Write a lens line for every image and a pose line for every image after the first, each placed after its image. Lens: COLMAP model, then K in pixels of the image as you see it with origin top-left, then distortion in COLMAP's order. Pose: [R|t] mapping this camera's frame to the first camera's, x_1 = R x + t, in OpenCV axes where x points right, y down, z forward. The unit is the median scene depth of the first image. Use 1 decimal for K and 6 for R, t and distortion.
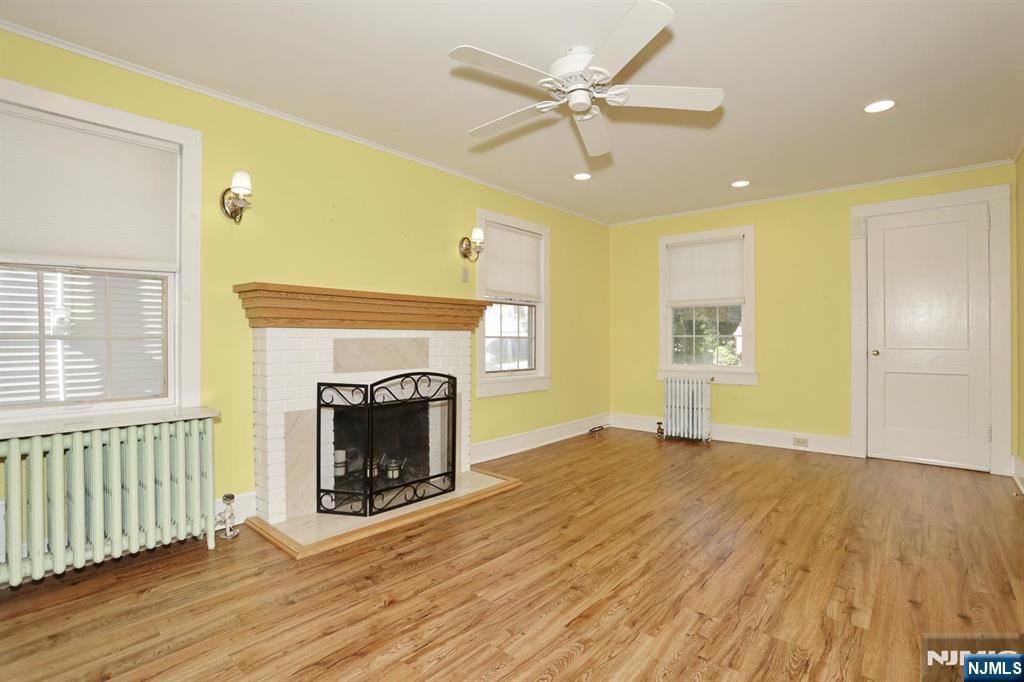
lens RADIAL K [[495.3, 0, 508.6], [0, 495.3, 338.9], [0, 0, 1]] dist [-0.072765, 0.030786]
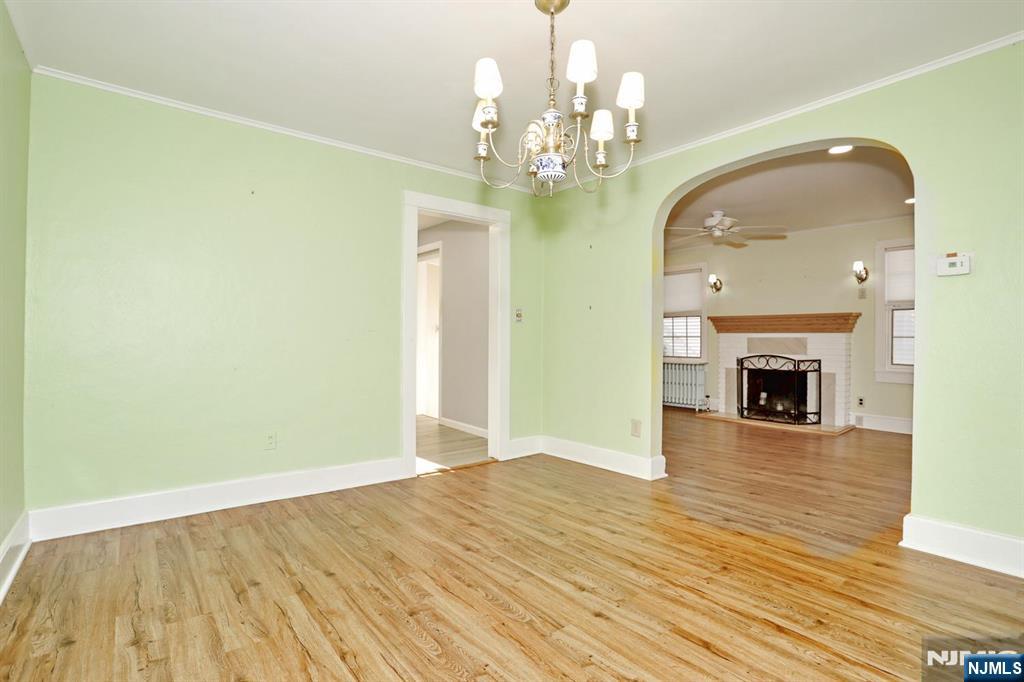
lens RADIAL K [[495.3, 0, 508.6], [0, 495.3, 338.9], [0, 0, 1]] dist [-0.072765, 0.030786]
pose [[-0.184252, 0.004170, -0.982870, 2.162453], [-0.005168, 0.999973, 0.005212, -0.001538], [0.982865, 0.006040, -0.184225, 0.383235]]
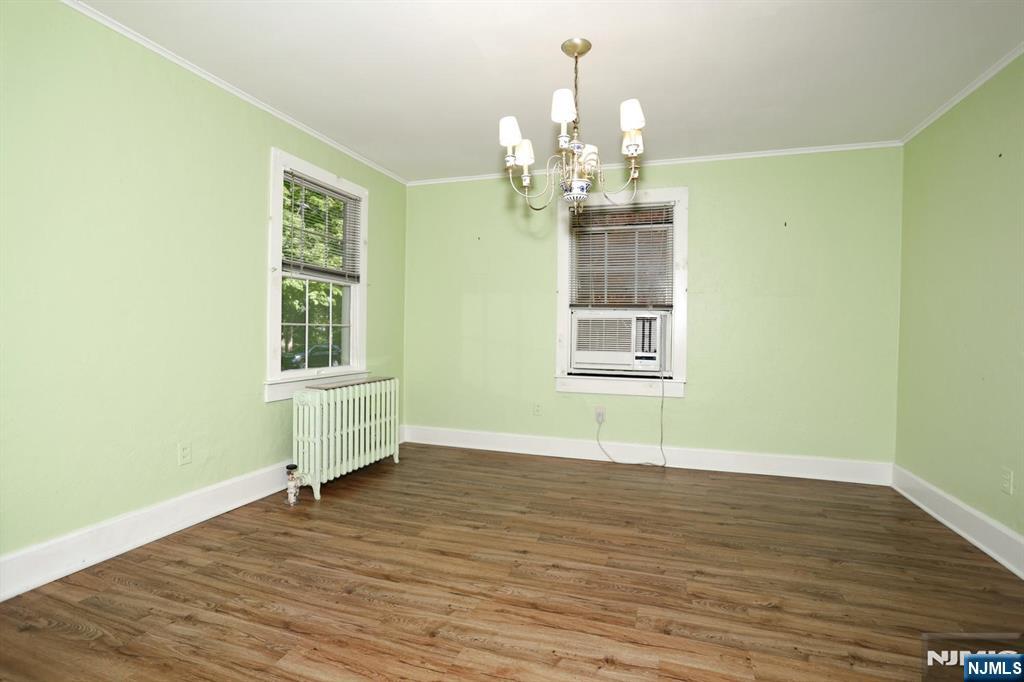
lens RADIAL K [[495.3, 0, 508.6], [0, 495.3, 338.9], [0, 0, 1]] dist [-0.072765, 0.030786]
pose [[-0.382433, -0.015545, 0.923852, 0.725172], [-0.010524, 0.999867, 0.012467, -0.000928], [-0.923923, -0.004955, -0.382546, 0.735426]]
